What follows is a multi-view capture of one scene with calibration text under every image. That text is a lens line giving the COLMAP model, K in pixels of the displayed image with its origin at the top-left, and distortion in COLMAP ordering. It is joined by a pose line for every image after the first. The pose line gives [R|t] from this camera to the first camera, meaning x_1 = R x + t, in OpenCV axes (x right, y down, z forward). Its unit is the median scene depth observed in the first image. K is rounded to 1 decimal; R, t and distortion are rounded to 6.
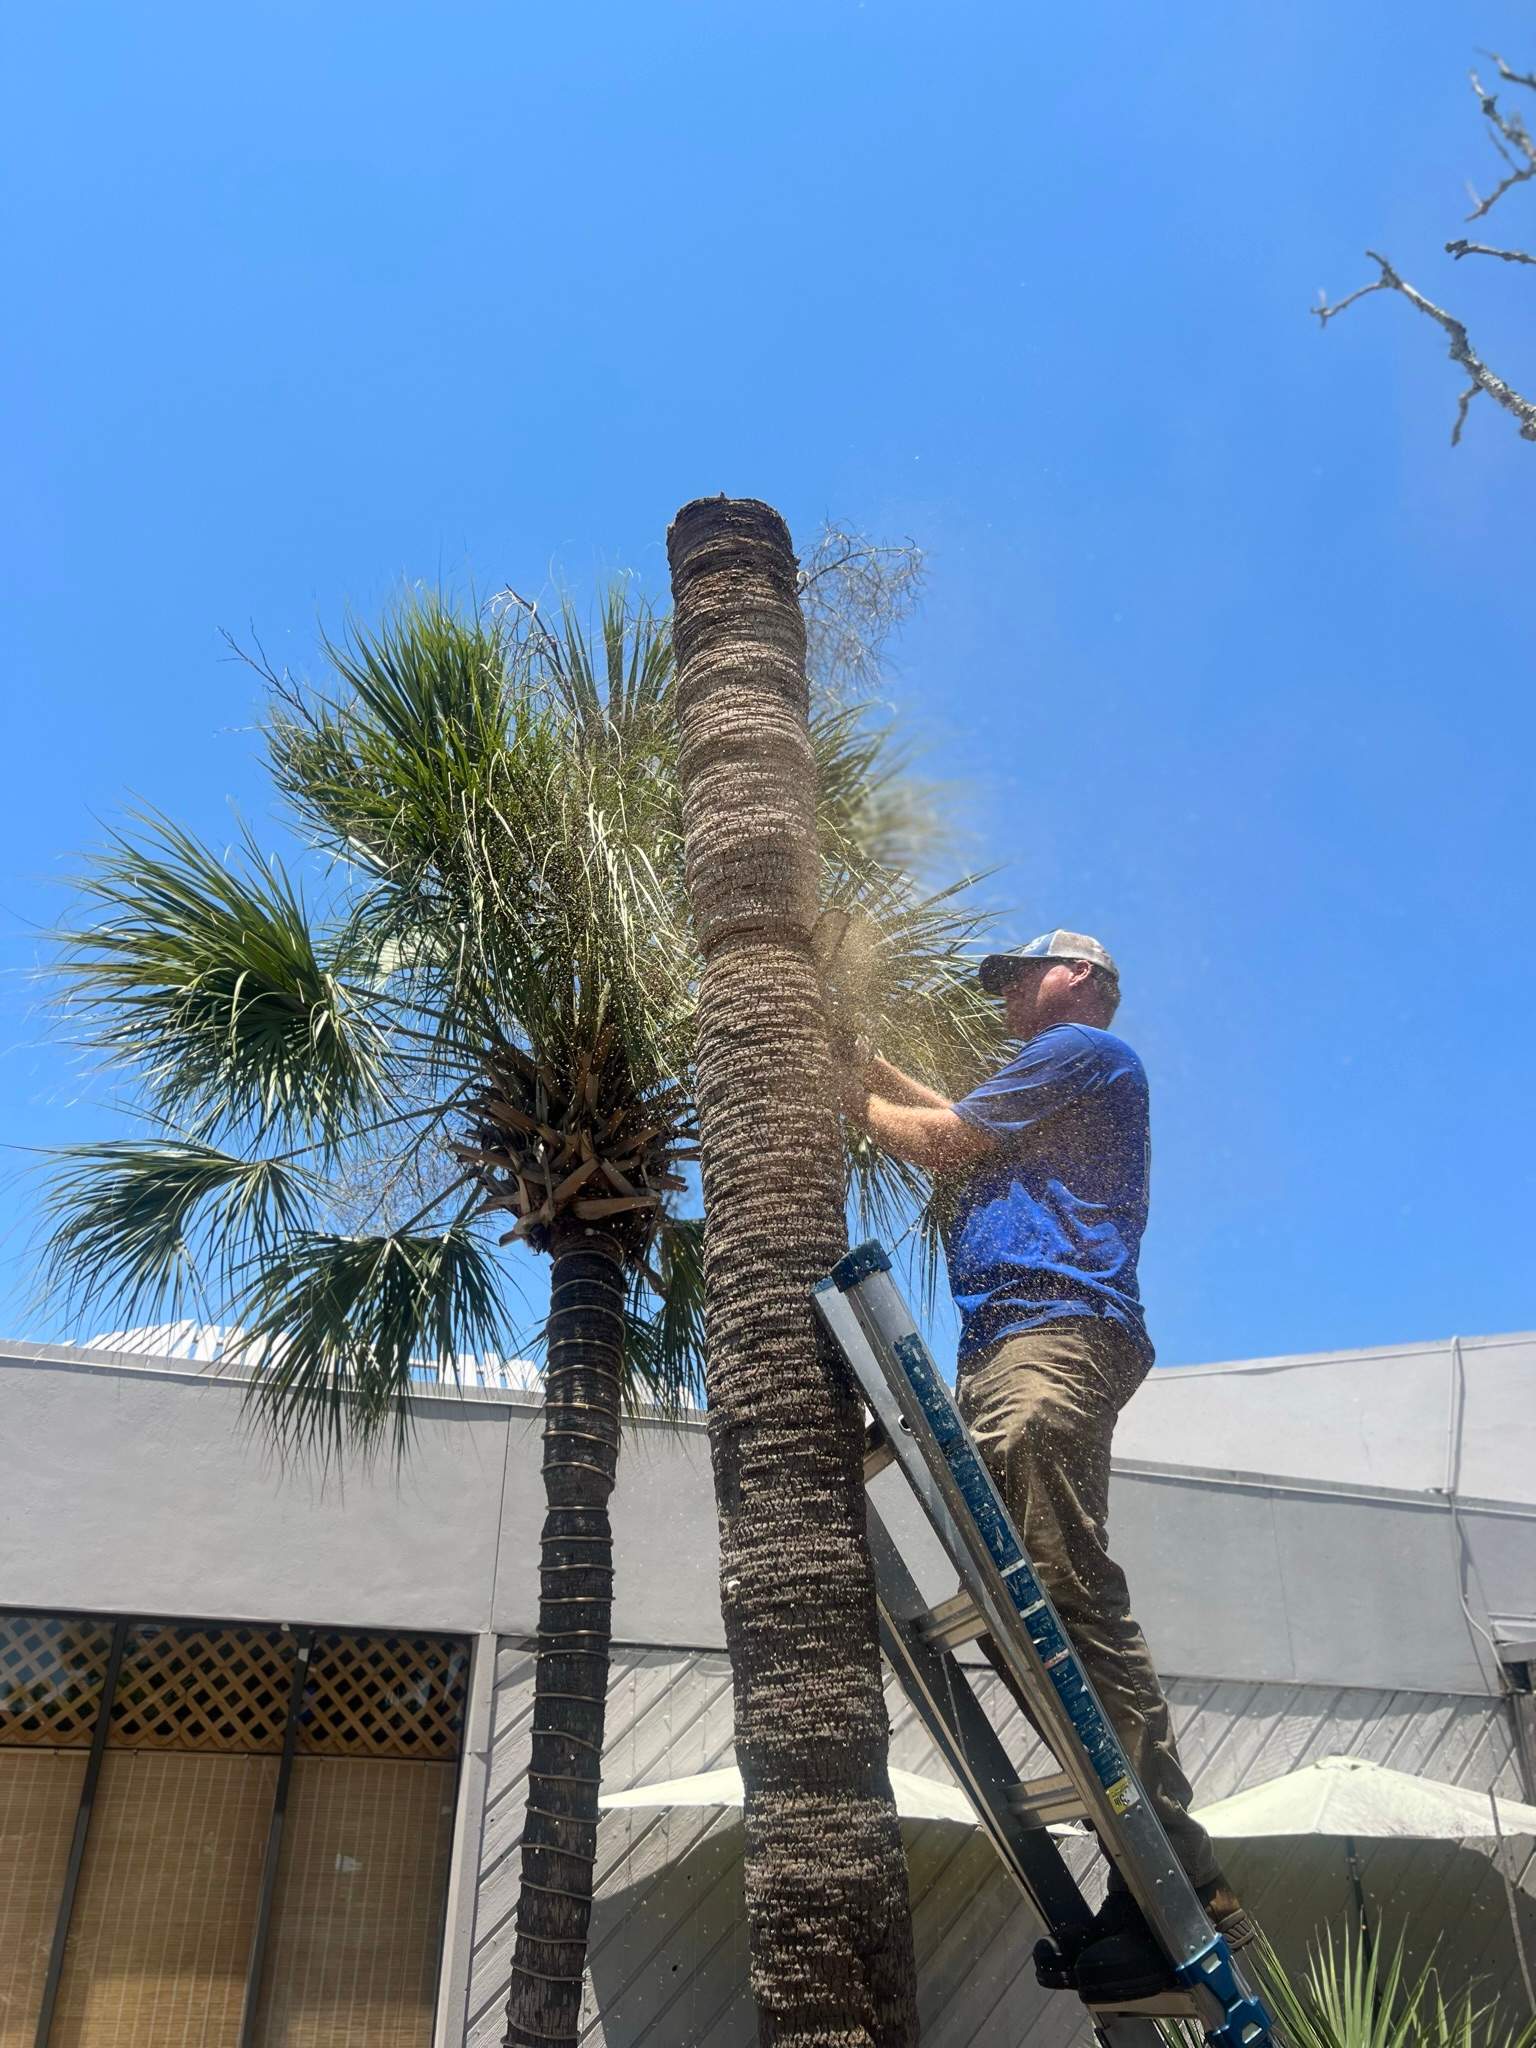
lens RADIAL K [[1549.5, 0, 771.3], [0, 1549.5, 1036.9], [0, 0, 1]] dist [0.006207, -0.005082]
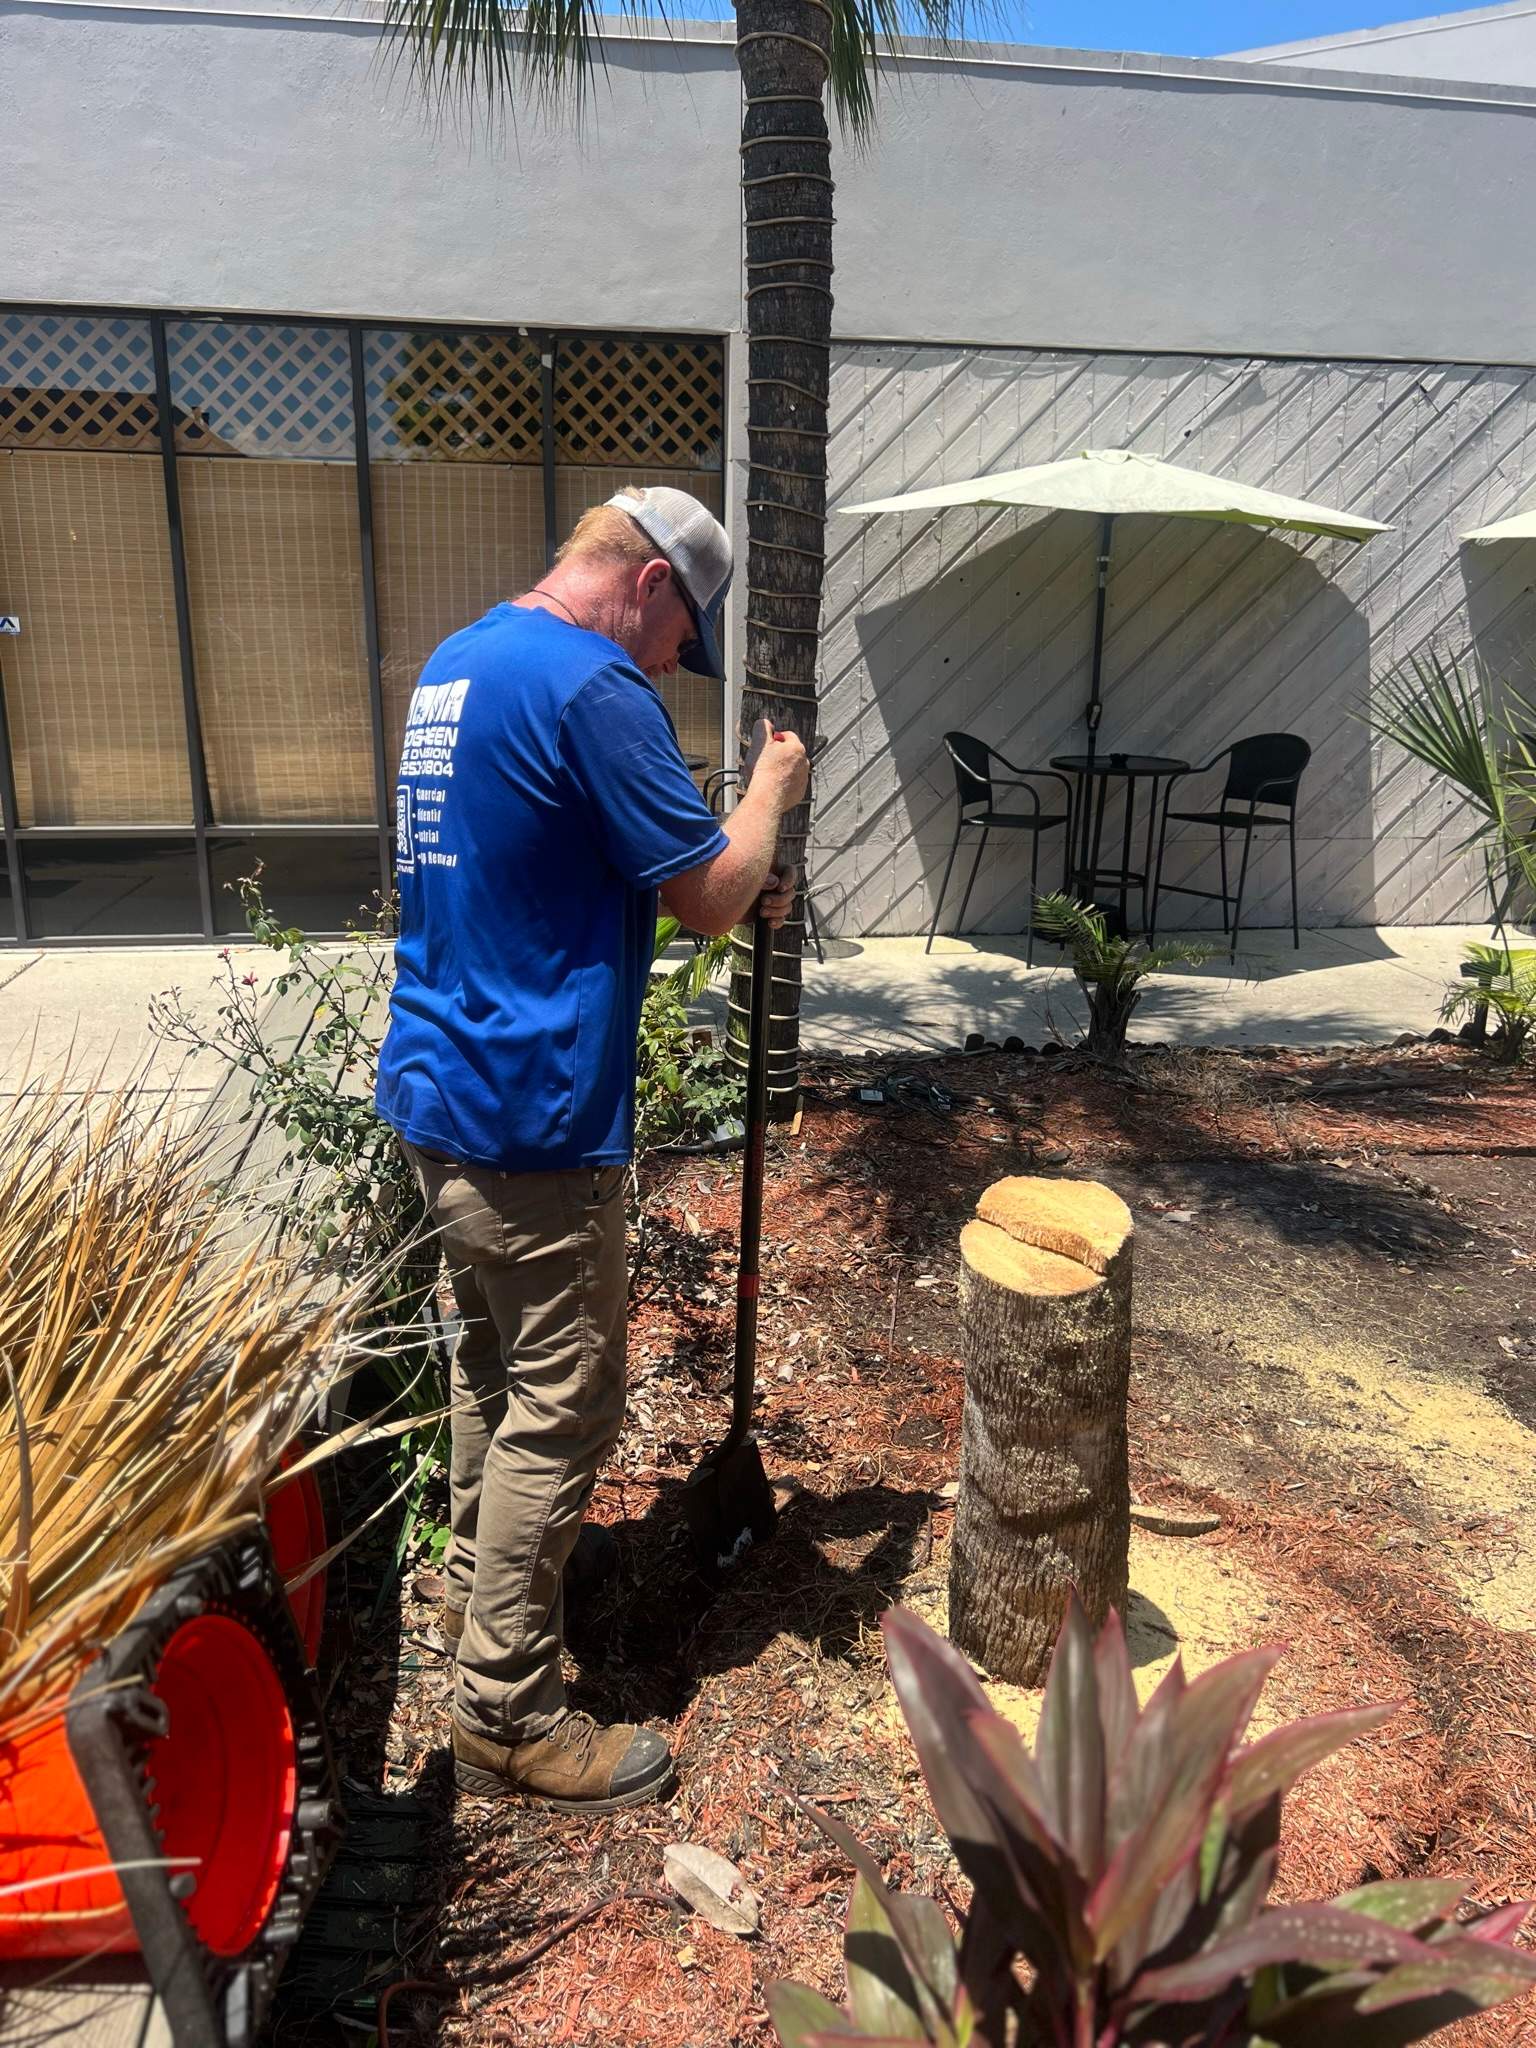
lens RADIAL K [[1548.3, 0, 760.8], [0, 1548.3, 1048.4], [0, 0, 1]] dist [0.039869, -0.045494]
pose [[0.980994, 0.044891, -0.188775, 0.032008], [0.097309, 0.727873, 0.678772, 0.102103], [0.167875, -0.684241, 0.709671, 0.091743]]
